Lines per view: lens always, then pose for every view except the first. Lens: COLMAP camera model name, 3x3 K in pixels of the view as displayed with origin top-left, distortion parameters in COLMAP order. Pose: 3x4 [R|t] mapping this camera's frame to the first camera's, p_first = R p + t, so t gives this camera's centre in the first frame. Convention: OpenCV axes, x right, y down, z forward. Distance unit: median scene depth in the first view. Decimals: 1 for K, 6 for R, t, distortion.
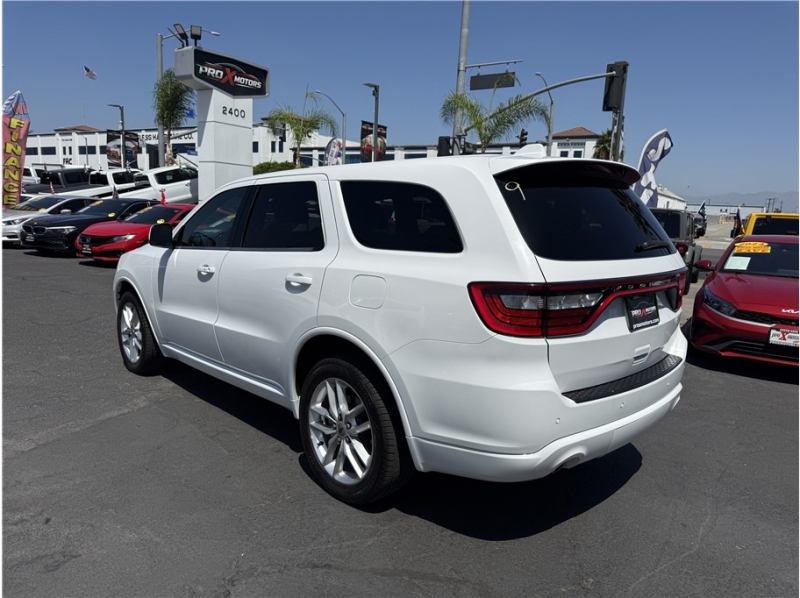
lens RADIAL K [[571.8, 0, 402.9], [0, 571.8, 303.9], [0, 0, 1]] dist [0.073620, -0.099543]
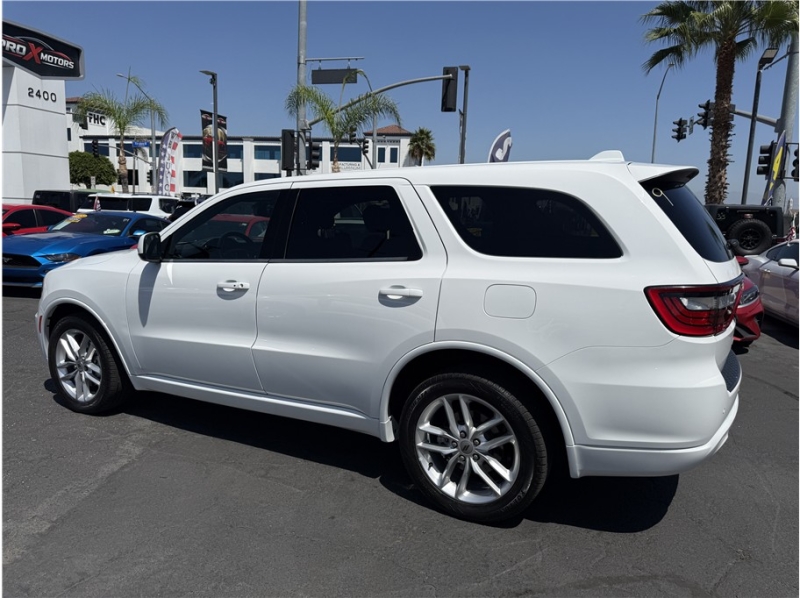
lens RADIAL K [[572.7, 0, 396.9], [0, 572.7, 304.3], [0, 0, 1]] dist [0.041308, -0.049521]
pose [[0.946993, -0.066065, 0.314387, -0.282060], [0.062539, 0.997815, 0.021299, -0.025359], [-0.315108, -0.000508, 0.949056, 0.076308]]
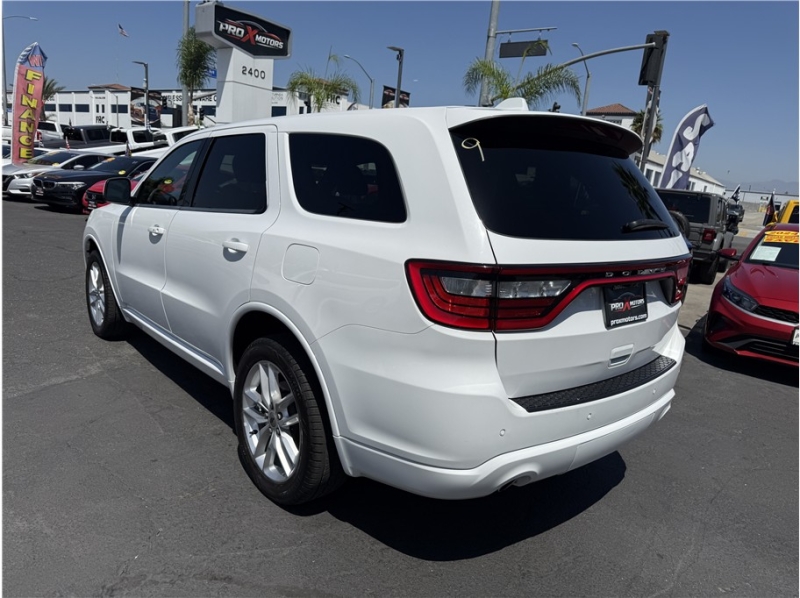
lens RADIAL K [[572.7, 0, 396.9], [0, 572.7, 304.3], [0, 0, 1]] dist [0.041308, -0.049521]
pose [[0.997167, 0.055583, -0.050678, 0.066141], [-0.053140, 0.997416, 0.048346, -0.005223], [0.053234, -0.045516, 0.997544, 0.080251]]
